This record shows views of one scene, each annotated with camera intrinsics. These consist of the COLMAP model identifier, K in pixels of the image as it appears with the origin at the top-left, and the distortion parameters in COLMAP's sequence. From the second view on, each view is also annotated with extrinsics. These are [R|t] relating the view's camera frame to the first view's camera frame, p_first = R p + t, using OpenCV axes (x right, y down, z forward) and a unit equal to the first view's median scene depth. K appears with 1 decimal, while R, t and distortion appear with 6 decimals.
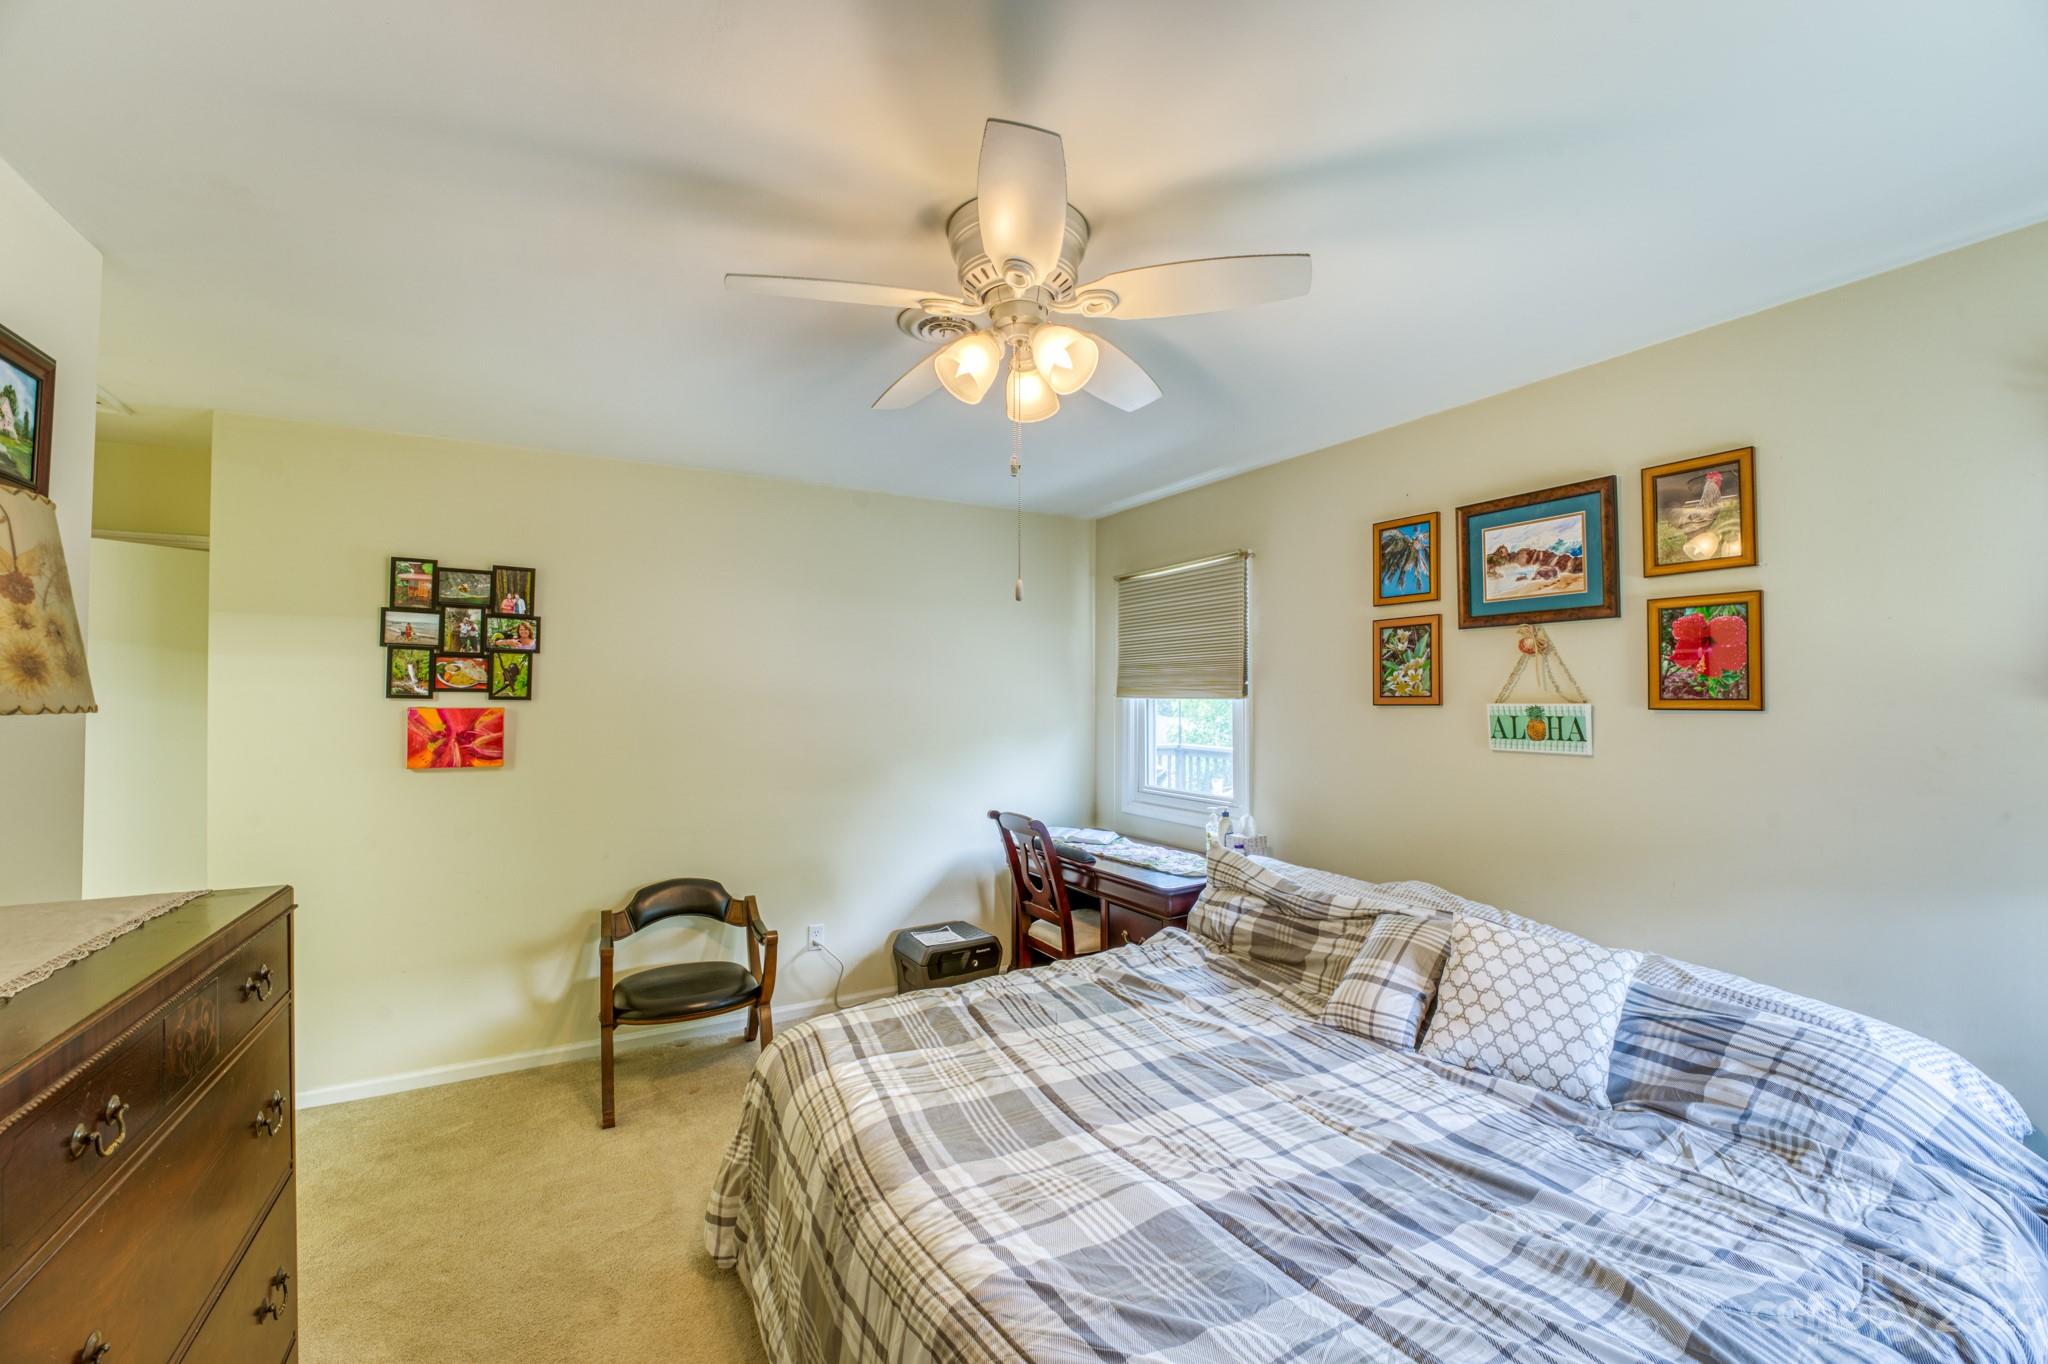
lens RADIAL K [[837.0, 0, 1019.0], [0, 837.0, 688.0], [0, 0, 1]] dist [-0.031770, 0.004058]
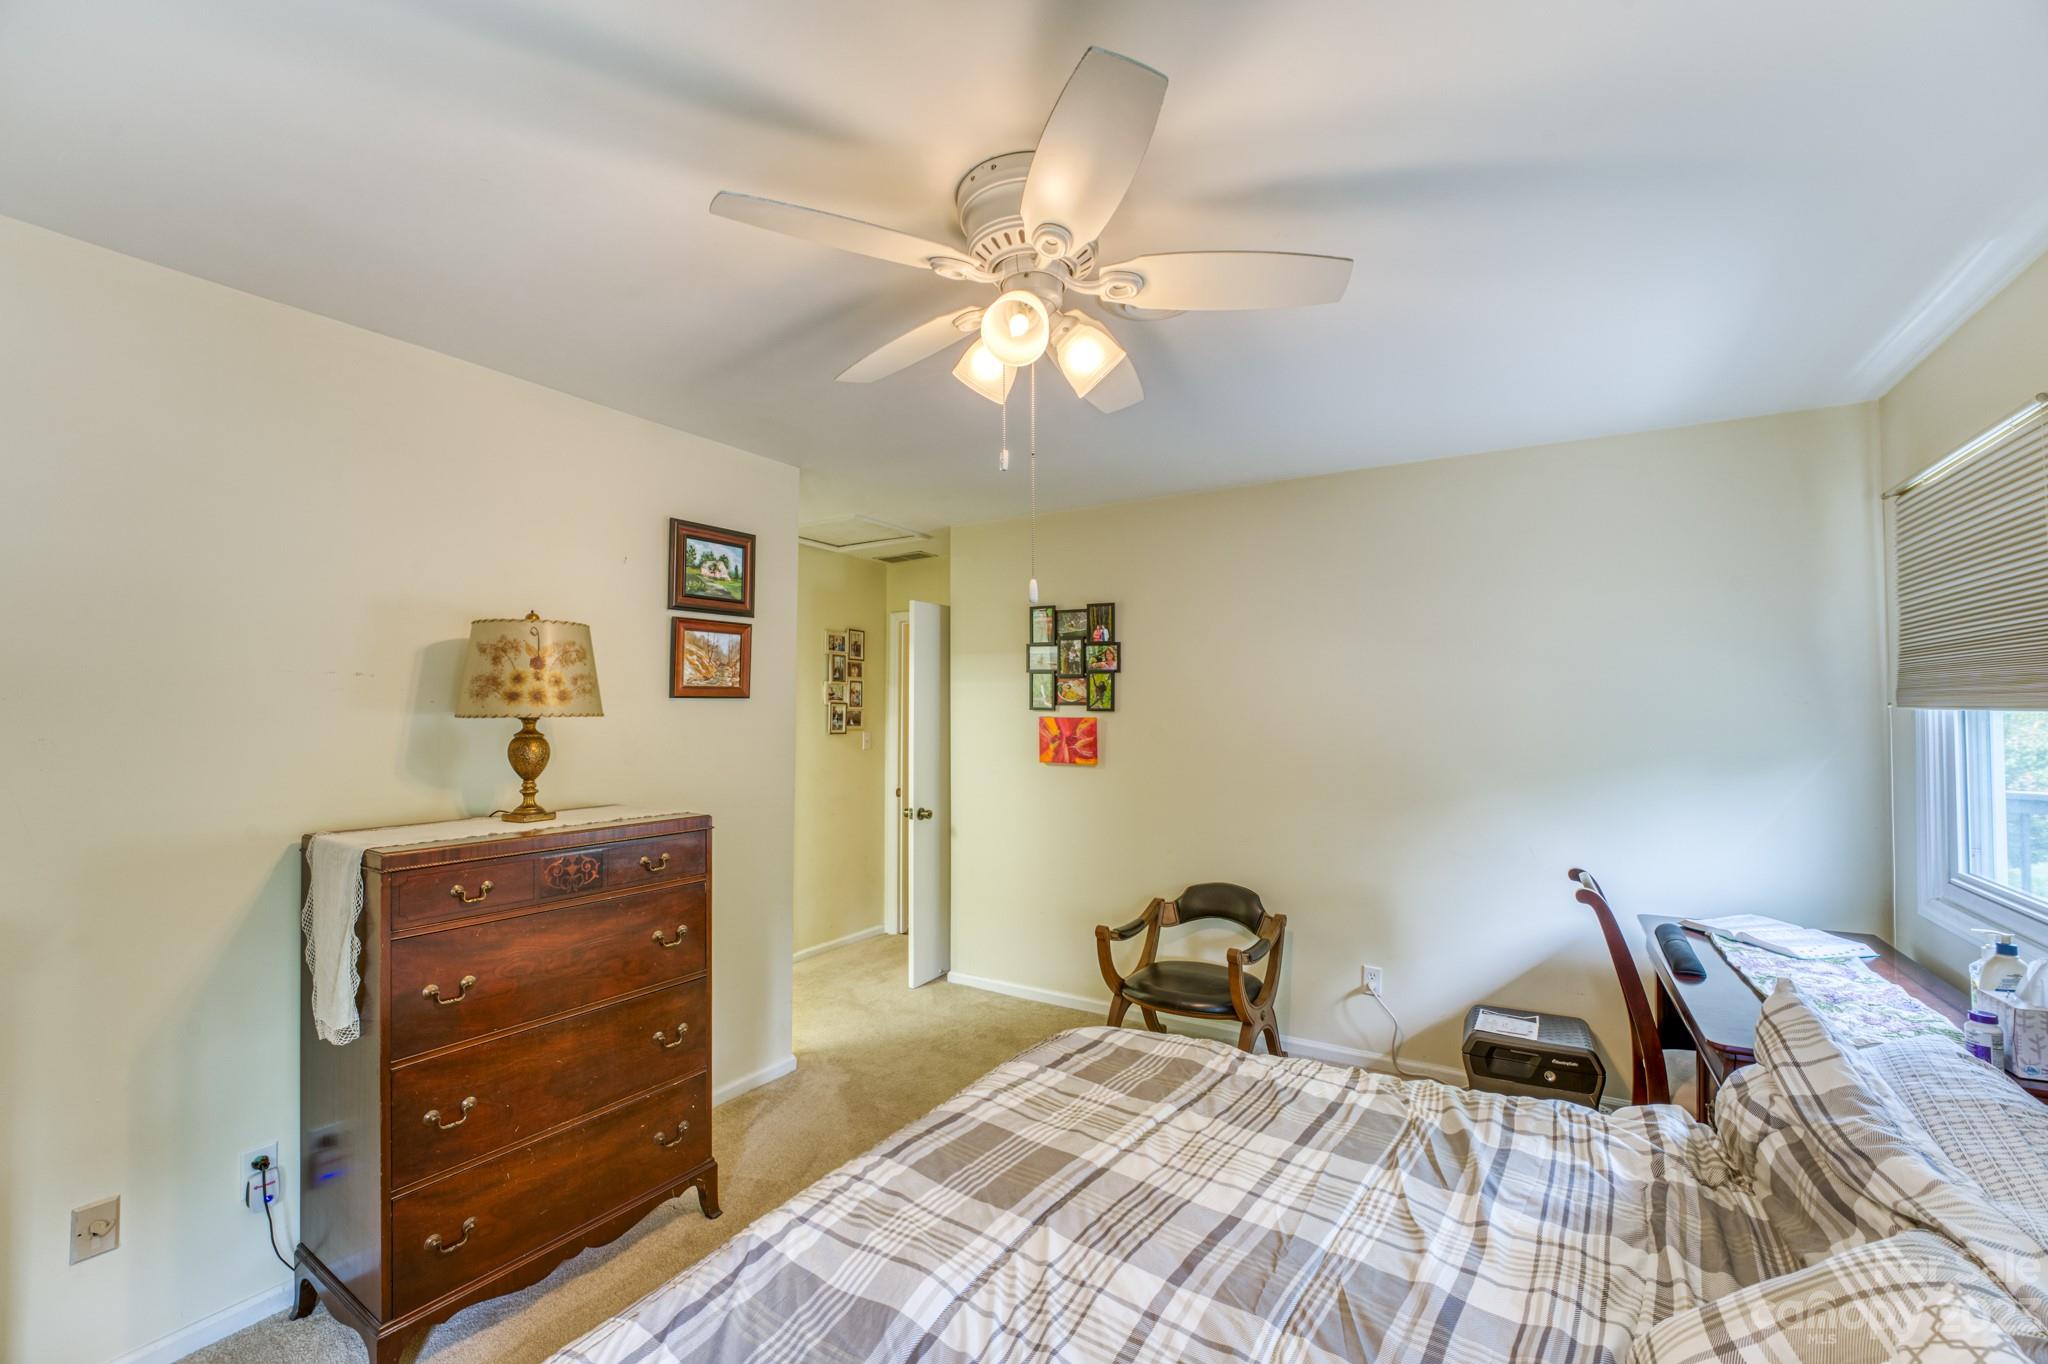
lens RADIAL K [[837.0, 0, 1019.0], [0, 837.0, 688.0], [0, 0, 1]] dist [-0.031770, 0.004058]
pose [[0.473720, -0.022338, -0.880392, 0.428974], [0.010472, 0.999750, -0.019732, 0.003100], [0.880613, 0.000128, 0.473836, 0.303054]]
